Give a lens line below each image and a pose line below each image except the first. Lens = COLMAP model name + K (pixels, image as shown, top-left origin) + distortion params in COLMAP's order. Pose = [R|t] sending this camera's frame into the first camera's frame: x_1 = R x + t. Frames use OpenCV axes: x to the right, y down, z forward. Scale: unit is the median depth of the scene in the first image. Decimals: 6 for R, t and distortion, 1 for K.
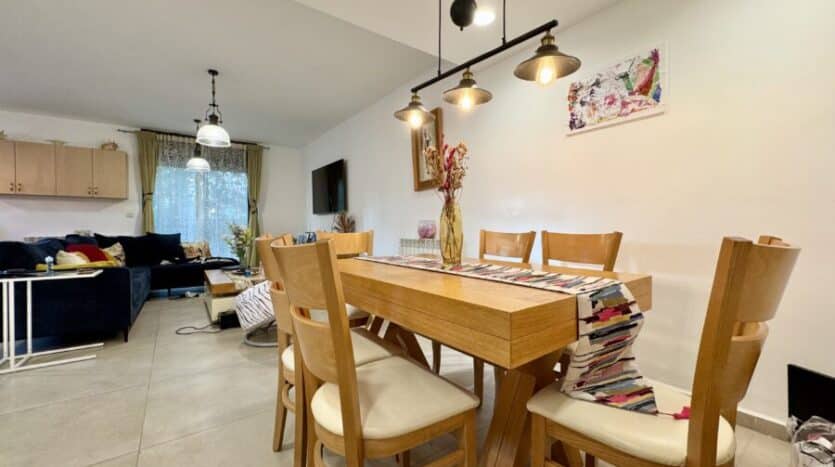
lens RADIAL K [[336.2, 0, 418.9], [0, 336.2, 233.5], [0, 0, 1]] dist [0.001412, -0.000339]
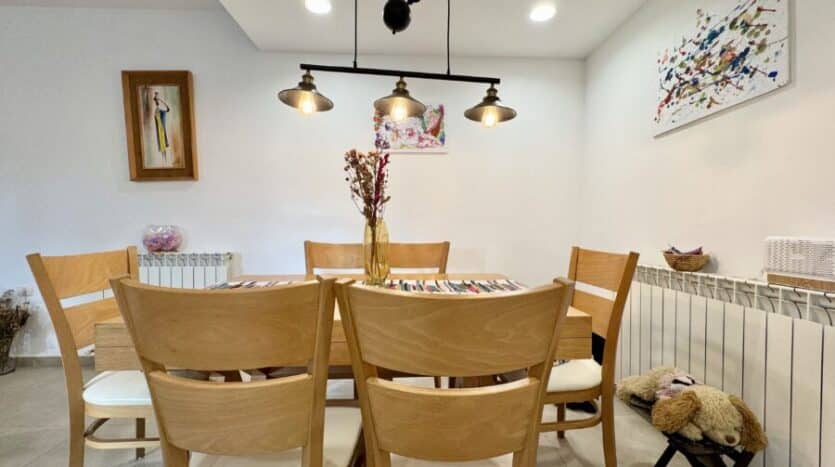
lens RADIAL K [[336.2, 0, 421.1], [0, 336.2, 231.9], [0, 0, 1]] dist [0.001412, -0.000339]
pose [[0.562619, -0.006517, 0.826691, -0.190016], [0.010927, 0.999940, 0.000446, -0.015642], [-0.826644, 0.008783, 0.562656, 0.127875]]
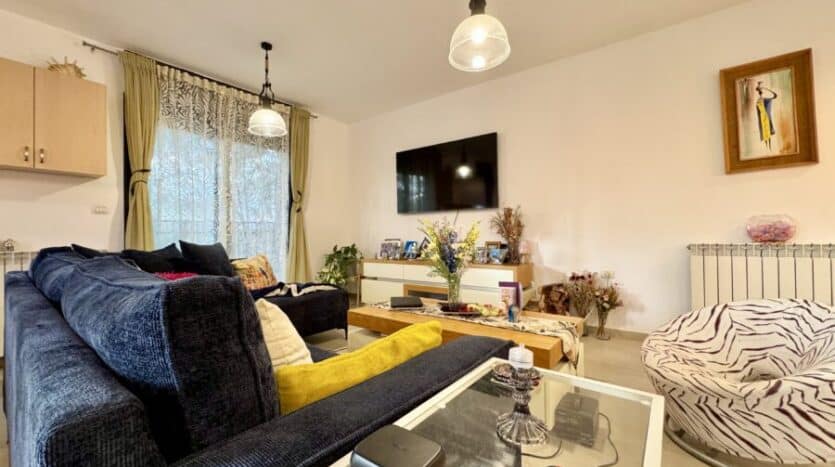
lens RADIAL K [[336.2, 0, 421.2], [0, 336.2, 232.1], [0, 0, 1]] dist [0.001412, -0.000339]
pose [[0.954622, -0.005899, 0.297763, -0.647419], [0.015385, 0.999446, -0.029527, 0.003046], [-0.297424, 0.032768, 0.954183, 0.428960]]
